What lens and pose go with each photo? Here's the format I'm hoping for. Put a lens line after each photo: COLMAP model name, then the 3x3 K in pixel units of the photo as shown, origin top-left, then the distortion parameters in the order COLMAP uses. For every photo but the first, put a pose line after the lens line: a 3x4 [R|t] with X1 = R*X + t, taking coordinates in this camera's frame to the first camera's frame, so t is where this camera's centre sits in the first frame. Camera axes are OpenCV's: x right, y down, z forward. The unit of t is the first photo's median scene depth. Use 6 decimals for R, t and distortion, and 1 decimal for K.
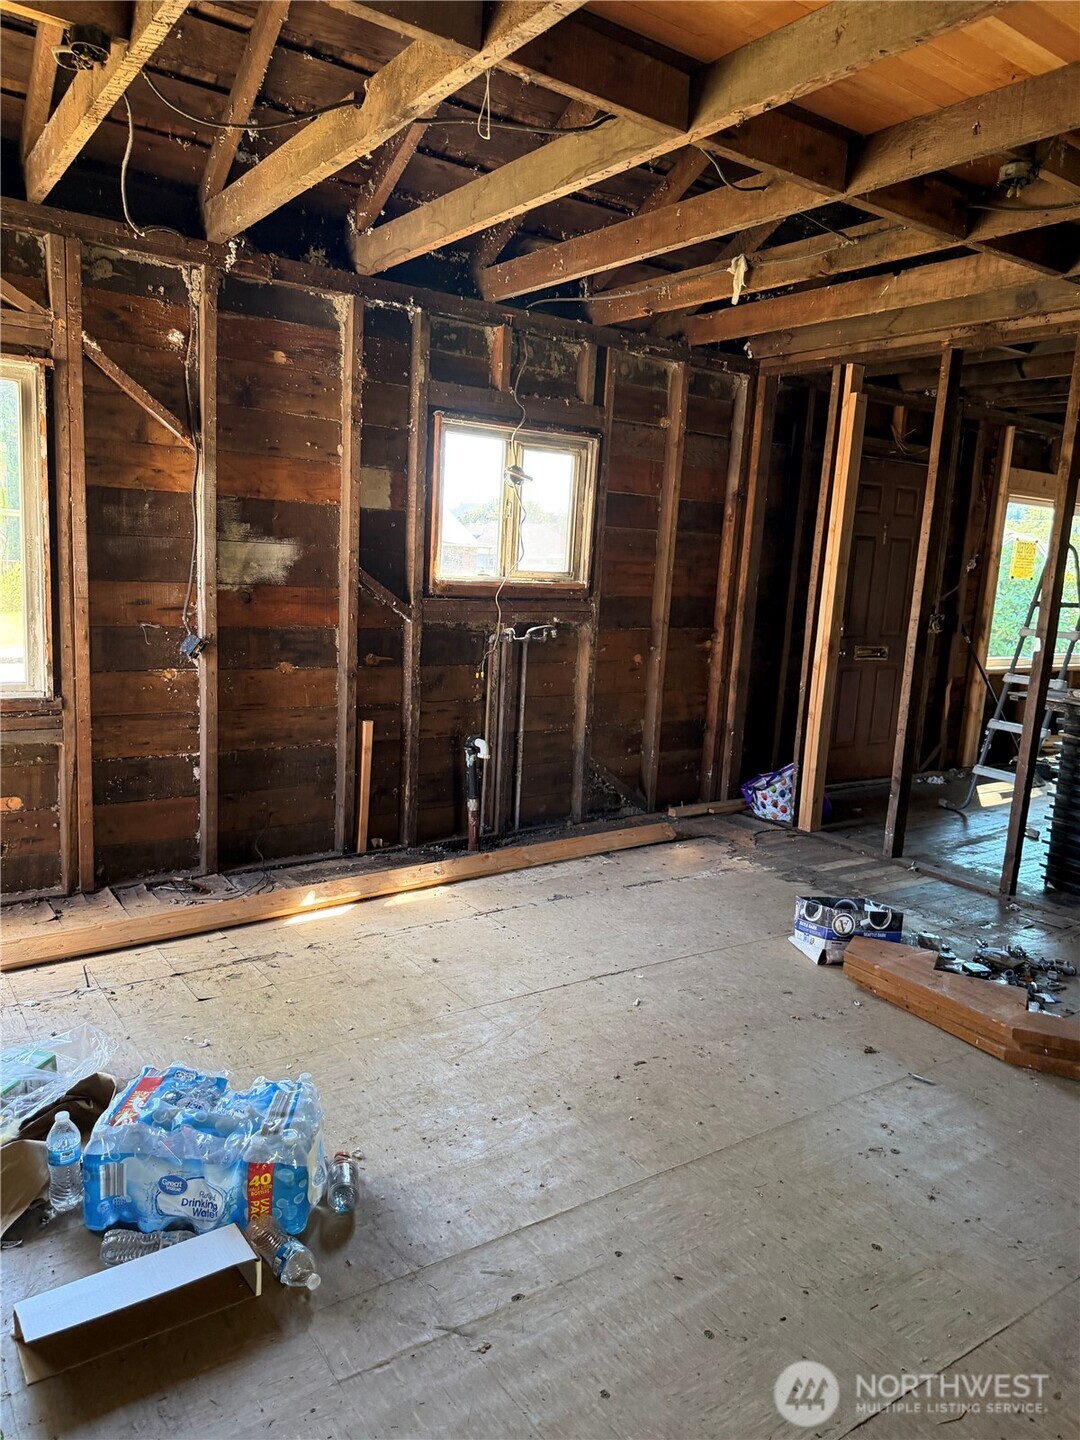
lens RADIAL K [[1006.0, 0, 540.0], [0, 1006.0, 720.0], [0, 0, 1]] dist [0.194223, -0.357519]
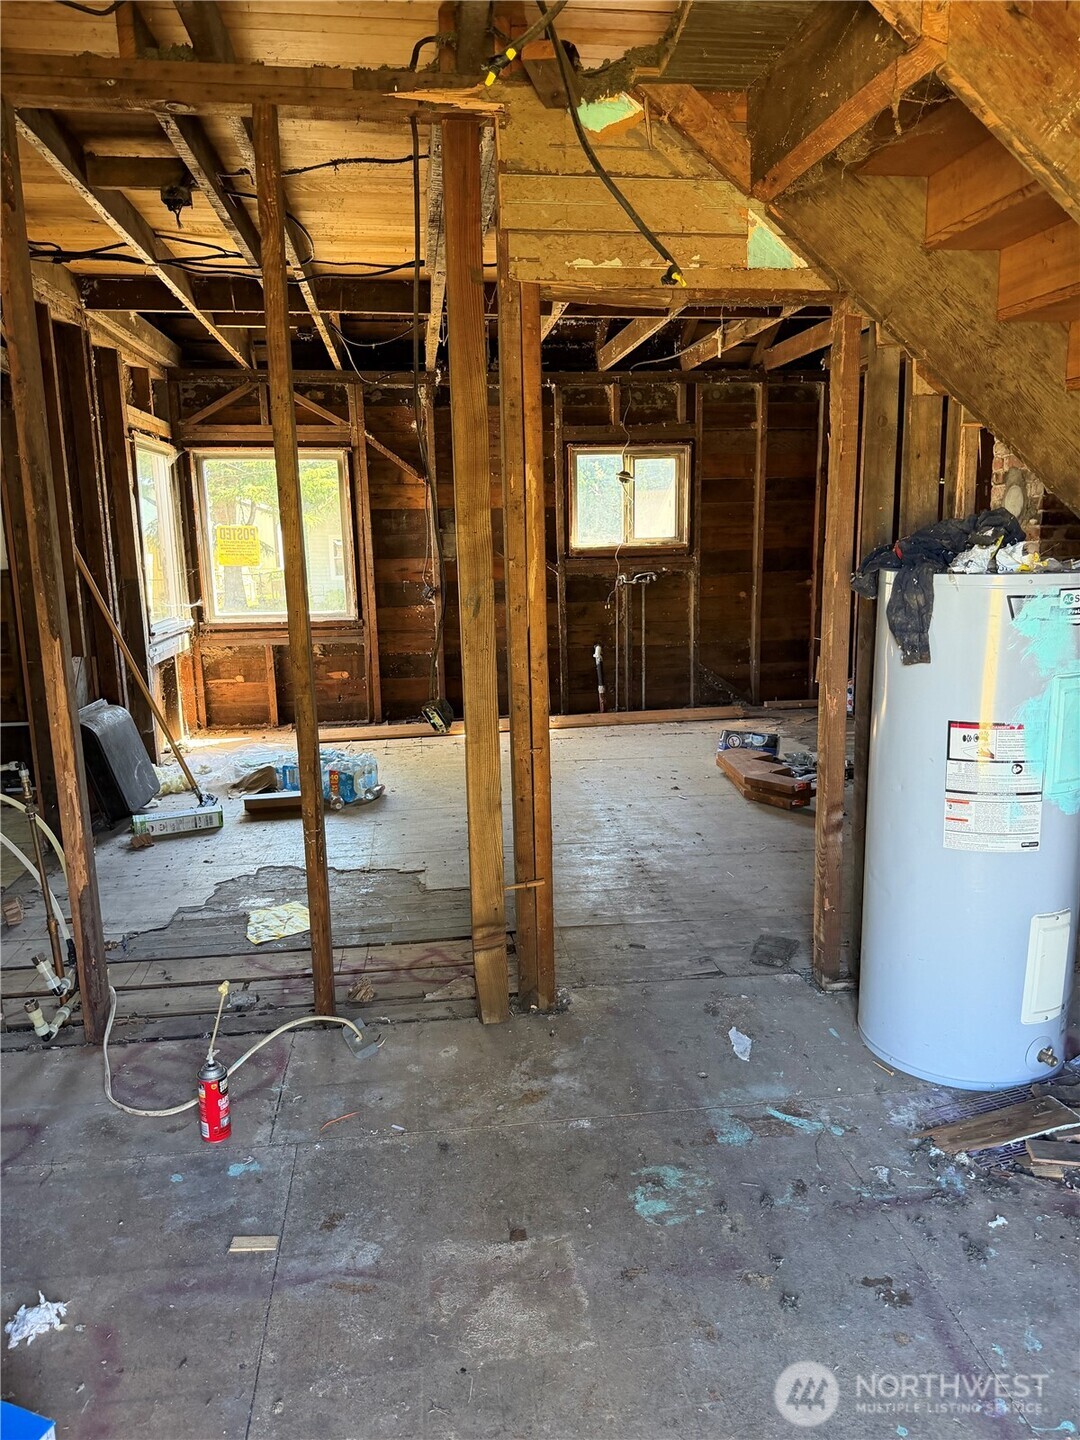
lens RADIAL K [[1033.8, 0, 555.1], [0, 1033.8, 718.5], [0, 0, 1]] dist [0.138473, -0.166933]
pose [[0.887242, 0.014112, -0.461089, 0.646677], [-0.008775, 0.999867, 0.013716, 0.113250], [0.461222, -0.008123, 0.887248, -0.488487]]
